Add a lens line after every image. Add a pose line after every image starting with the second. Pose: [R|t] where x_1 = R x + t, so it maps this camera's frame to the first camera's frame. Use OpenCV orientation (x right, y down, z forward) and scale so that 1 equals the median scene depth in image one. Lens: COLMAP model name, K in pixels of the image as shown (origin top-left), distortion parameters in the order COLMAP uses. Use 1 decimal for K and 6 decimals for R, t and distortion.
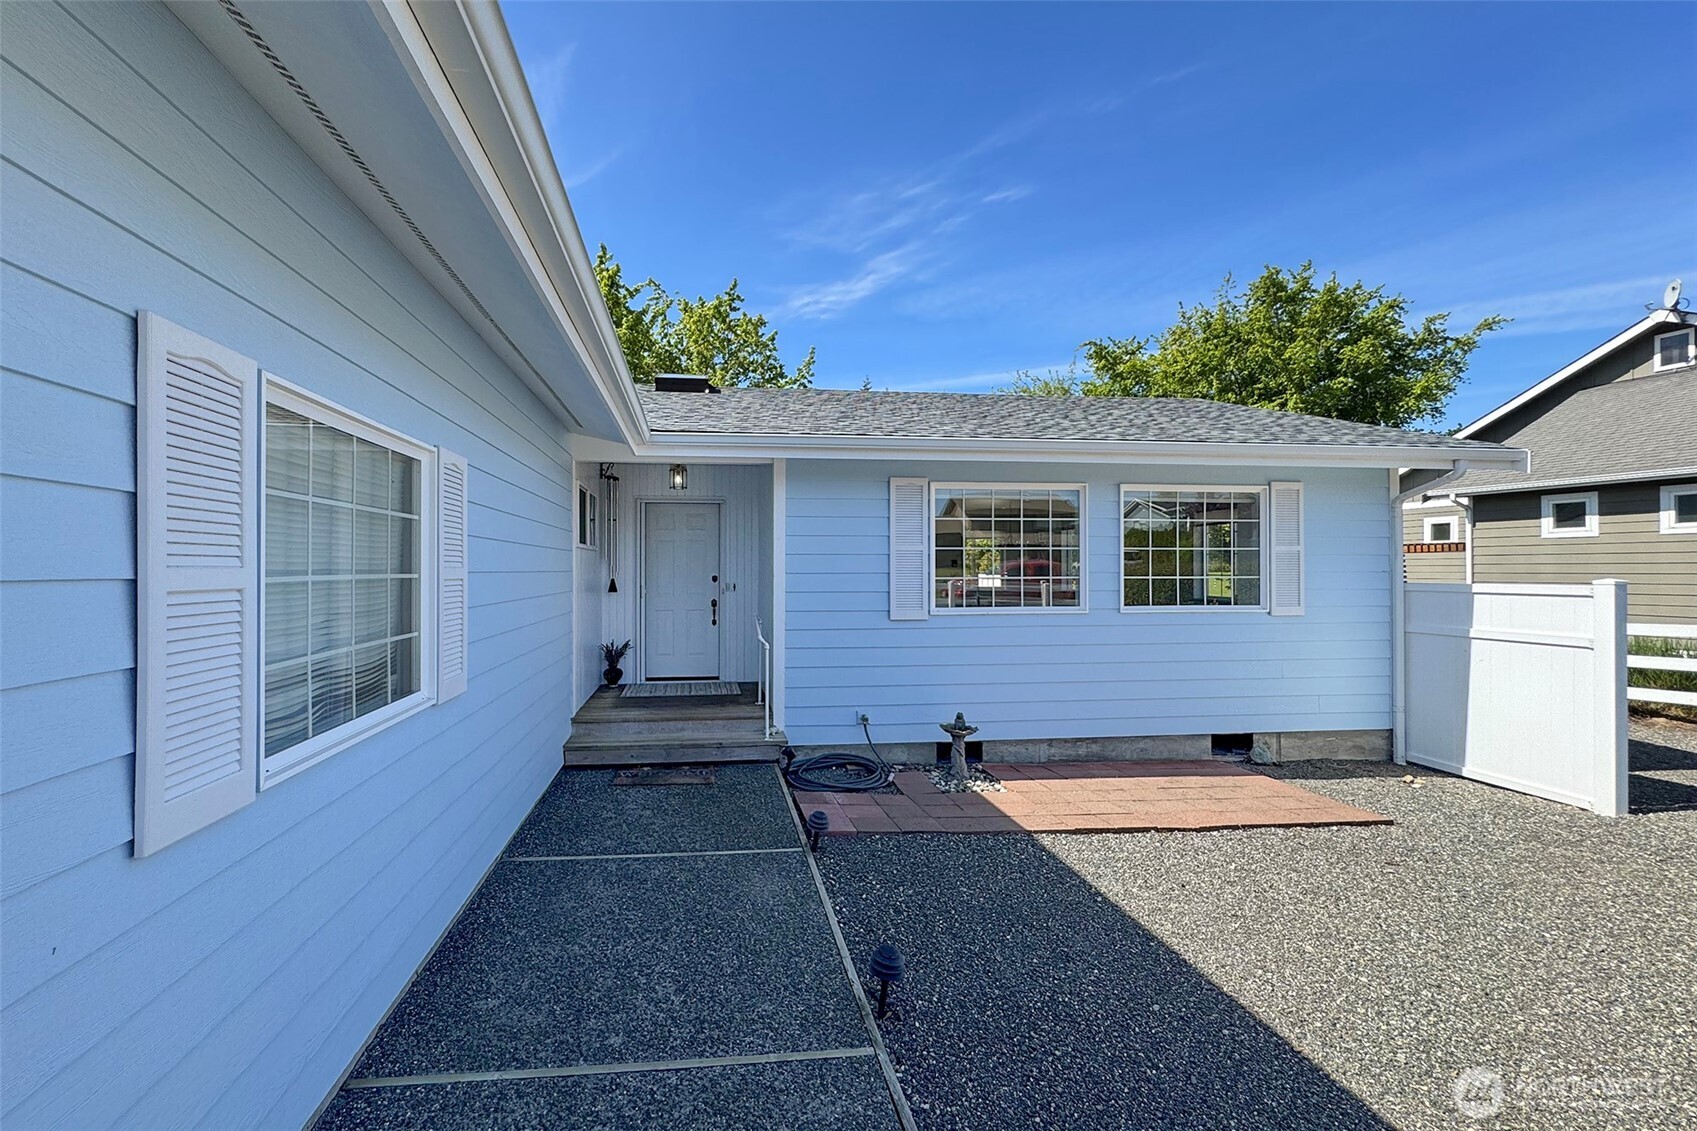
lens RADIAL K [[700.5, 0, 763.9], [0, 700.5, 564.4], [0, 0, 1]] dist [-0.001174, -0.000305]
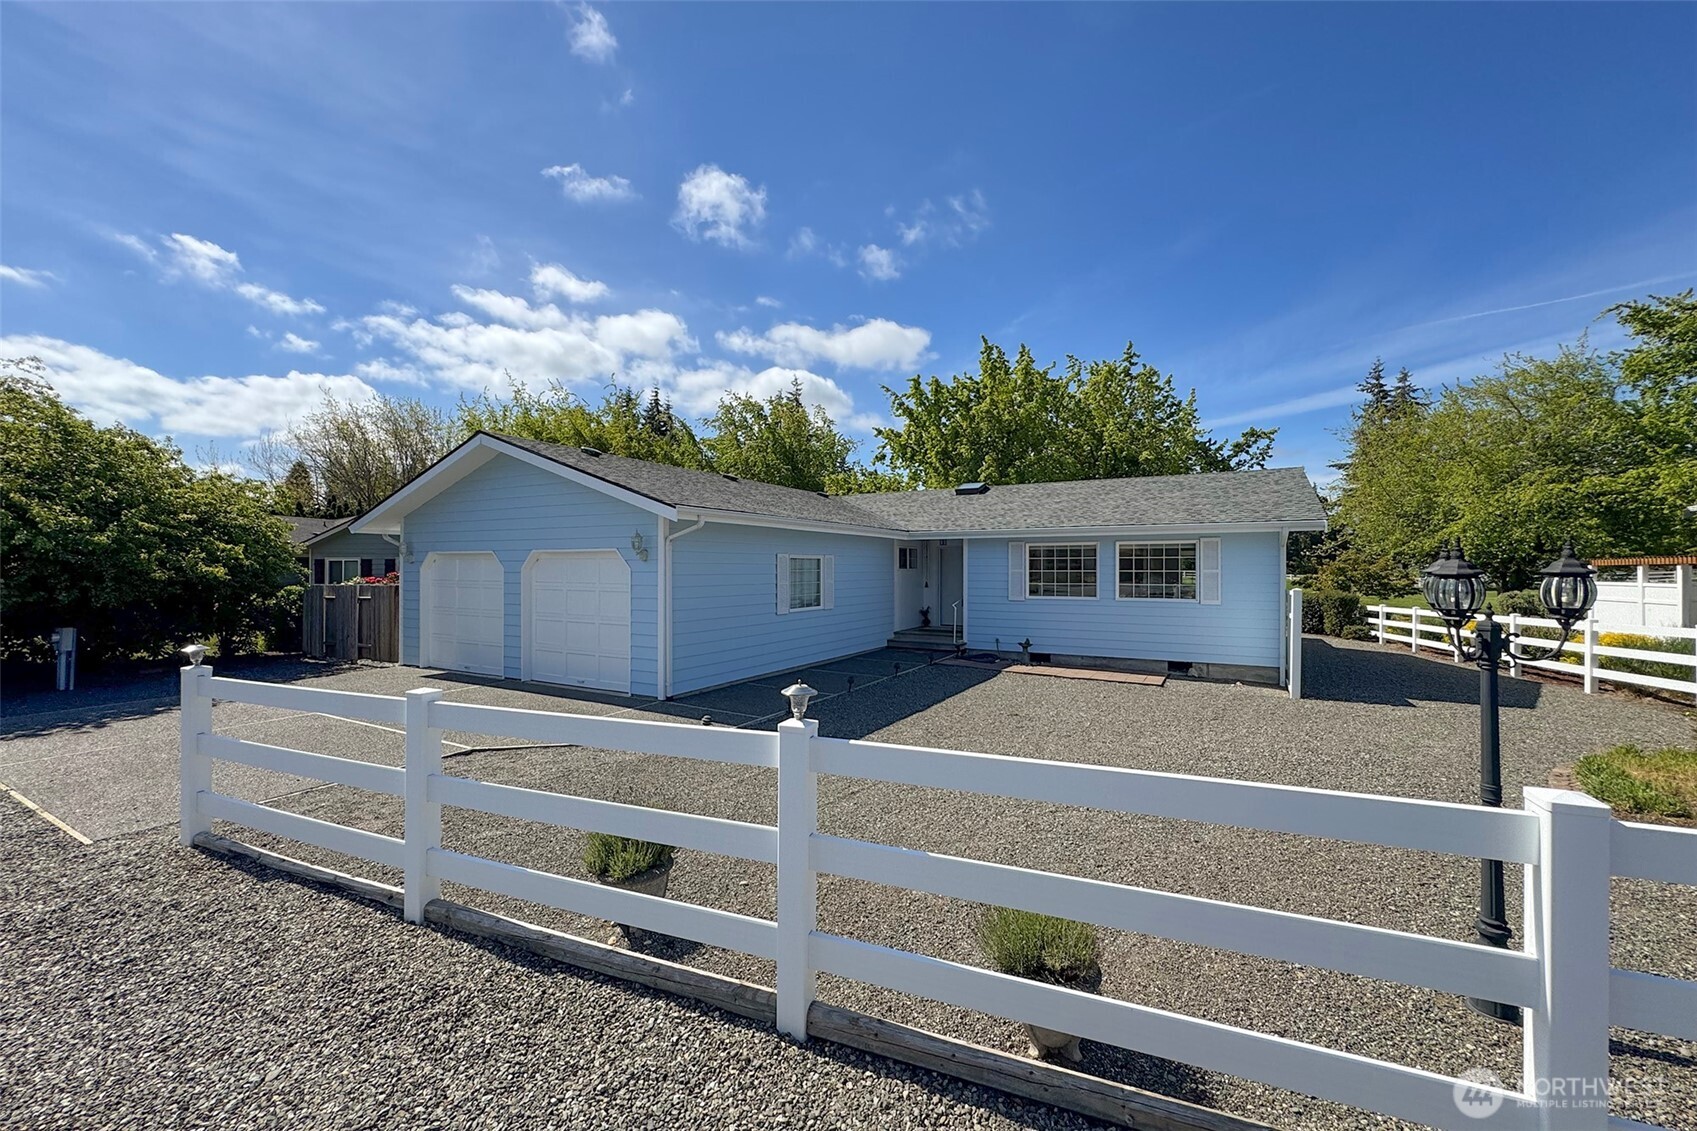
lens RADIAL K [[672.4, 0, 879.0], [0, 672.4, 562.8], [0, 0, 1]] dist [0.001018, -0.000061]
pose [[0.839276, -0.002466, -0.543700, 0.530123], [0.002762, 0.999996, -0.000271, -0.025986], [0.543699, -0.001274, 0.839280, -0.598587]]
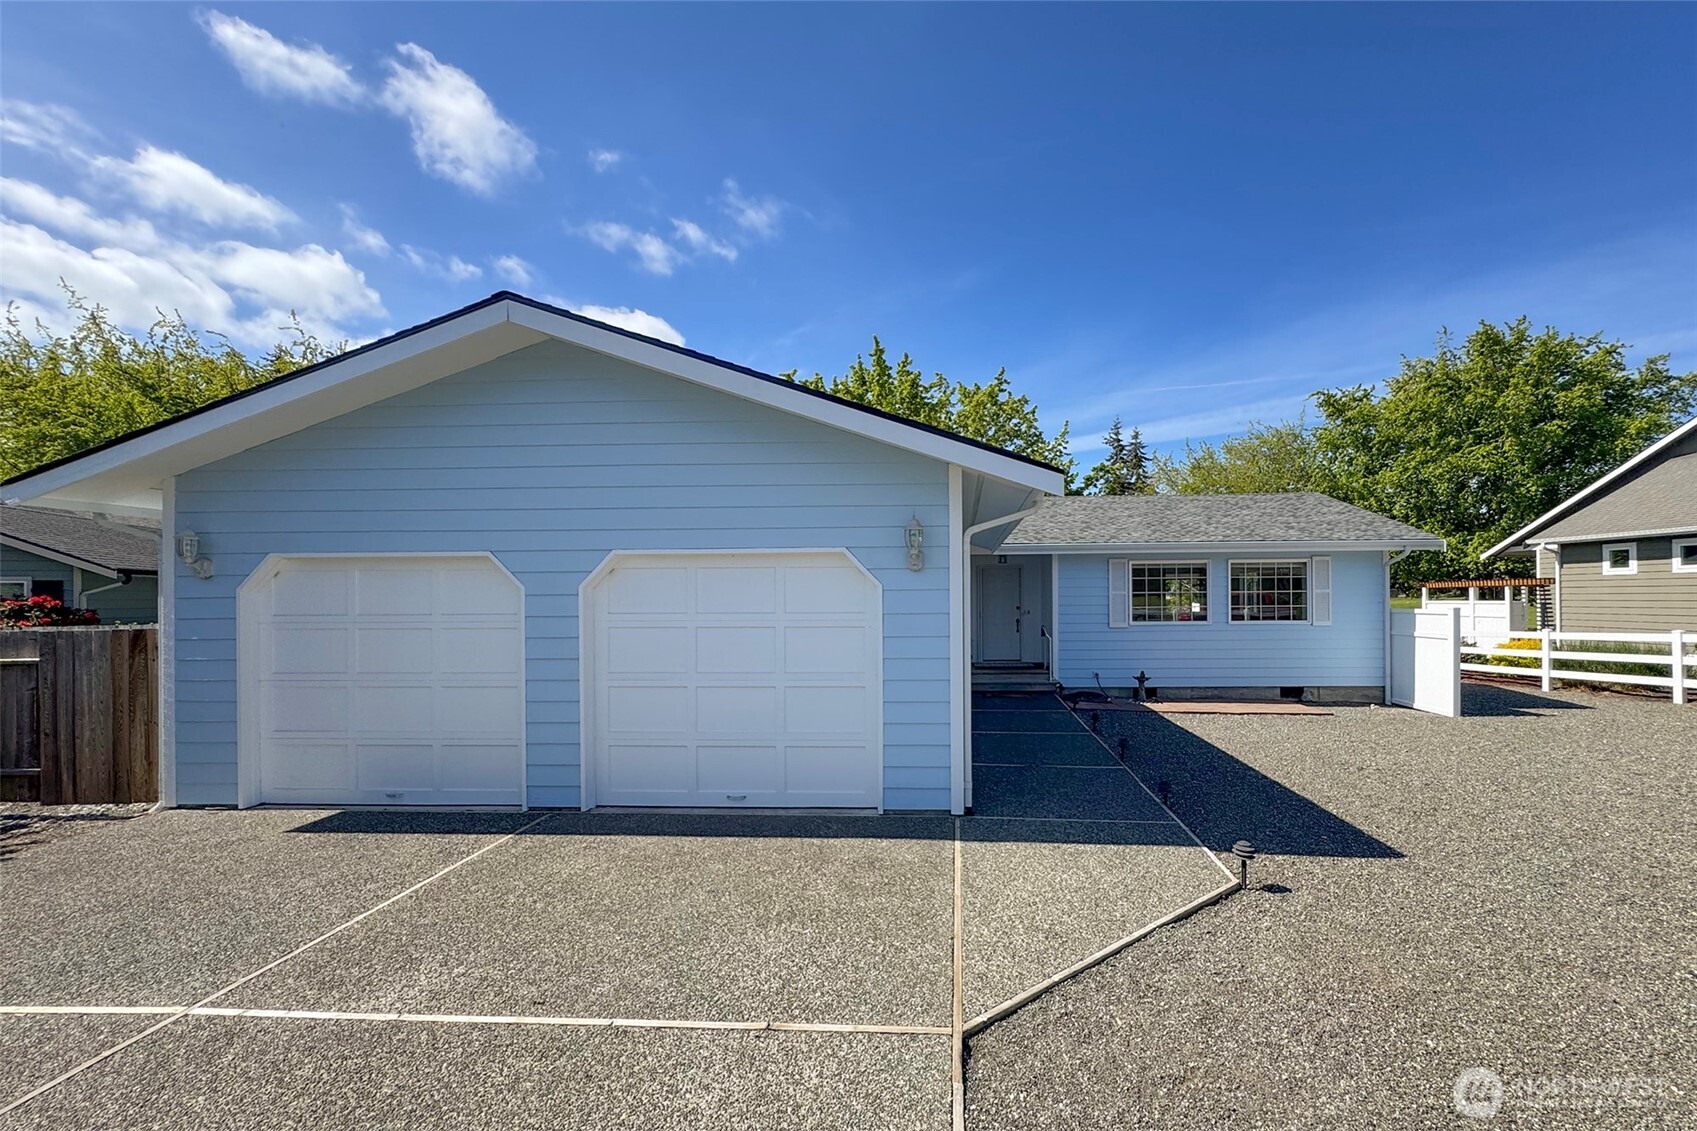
lens RADIAL K [[679.3, 0, 922.5], [0, 679.3, 598.3], [0, 0, 1]] dist [-0.012188, 0.000096]
pose [[0.990496, -0.005648, -0.137426, -0.046185], [0.007065, 0.999927, 0.009823, -0.015290], [0.137360, -0.010701, 0.990463, -0.527253]]
